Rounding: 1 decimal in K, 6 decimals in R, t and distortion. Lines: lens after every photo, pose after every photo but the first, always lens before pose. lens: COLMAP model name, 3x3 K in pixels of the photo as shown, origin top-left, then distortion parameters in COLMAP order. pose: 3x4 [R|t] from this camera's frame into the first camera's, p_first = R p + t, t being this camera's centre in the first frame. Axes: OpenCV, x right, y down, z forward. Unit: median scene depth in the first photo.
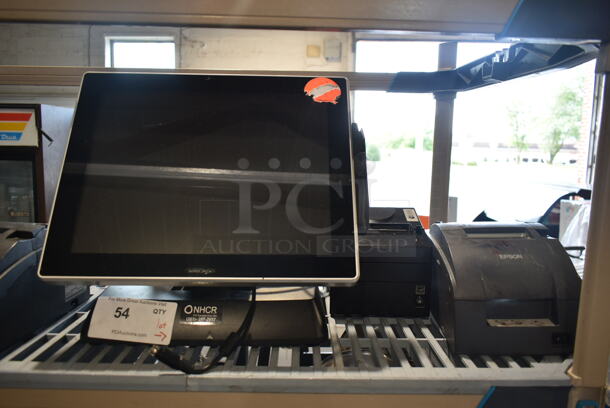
lens RADIAL K [[456.9, 0, 304.3], [0, 456.9, 200.7], [0, 0, 1]] dist [-0.031124, 0.011539]
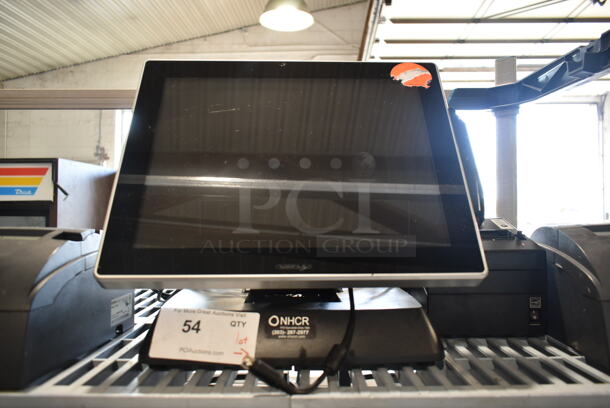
lens RADIAL K [[456.9, 0, 304.5], [0, 456.9, 204.6], [0, 0, 1]] dist [-0.031124, 0.011539]
pose [[0.999830, -0.018044, -0.003698, -0.192821], [0.017358, 0.990208, -0.138513, 0.147299], [0.006161, 0.138426, 0.990354, 0.168249]]
